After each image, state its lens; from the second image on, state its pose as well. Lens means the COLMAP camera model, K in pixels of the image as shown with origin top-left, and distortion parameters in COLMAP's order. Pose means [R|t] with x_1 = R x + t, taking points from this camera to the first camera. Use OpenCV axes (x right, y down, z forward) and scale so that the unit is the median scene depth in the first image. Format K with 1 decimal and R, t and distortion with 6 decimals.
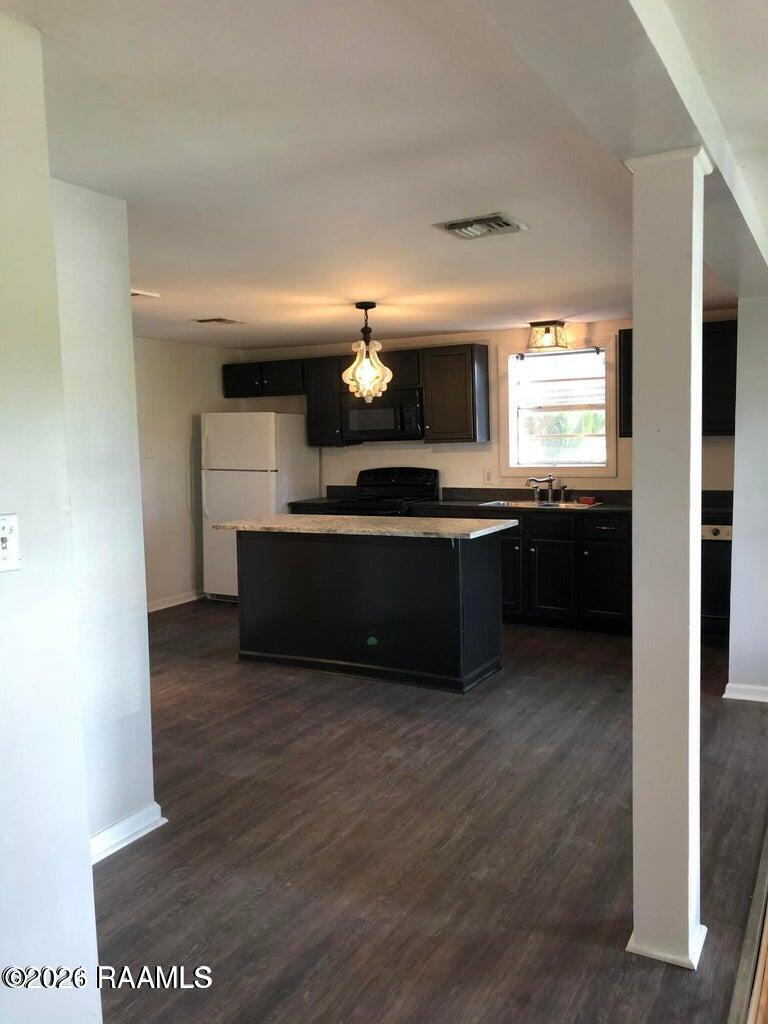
lens RADIAL K [[835.2, 0, 384.0], [0, 835.2, 512.0], [0, 0, 1]] dist [0.132996, -0.000732]
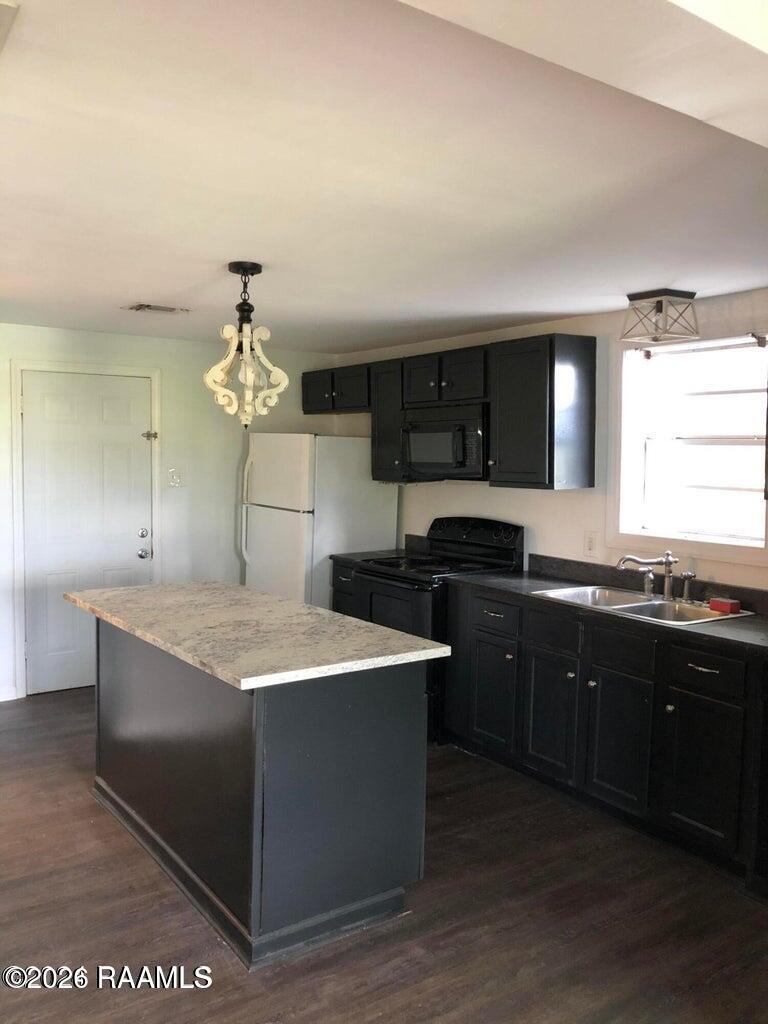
lens RADIAL K [[843.7, 0, 380.8], [0, 843.7, 517.7], [0, 0, 1]] dist [0.030365, -0.005911]
pose [[0.897205, 0.069634, -0.436090, 0.348828], [-0.074052, 0.997231, 0.006881, -0.073746], [0.435361, 0.026120, 0.899877, 0.484131]]
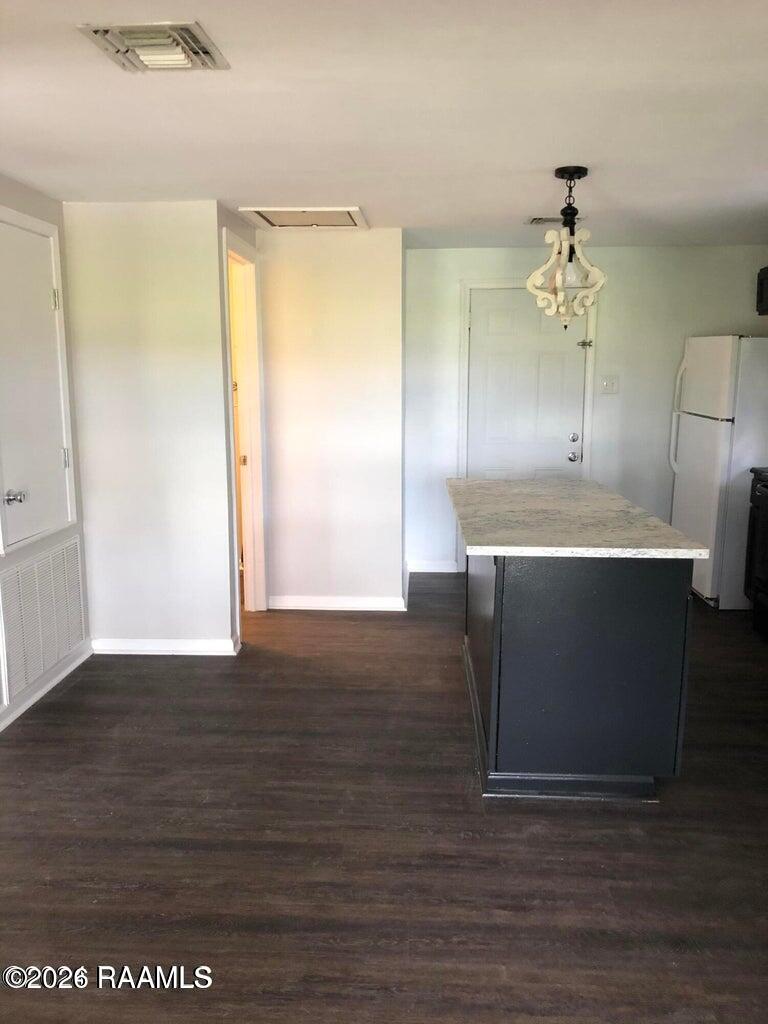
lens RADIAL K [[847.8, 0, 384.0], [0, 847.8, 512.0], [0, 0, 1]] dist [0.013685, 0.002737]
pose [[0.440508, 0.174703, -0.880586, 0.528375], [-0.091161, 0.984517, 0.149720, -0.073574], [0.893108, 0.014323, 0.449613, 0.577984]]
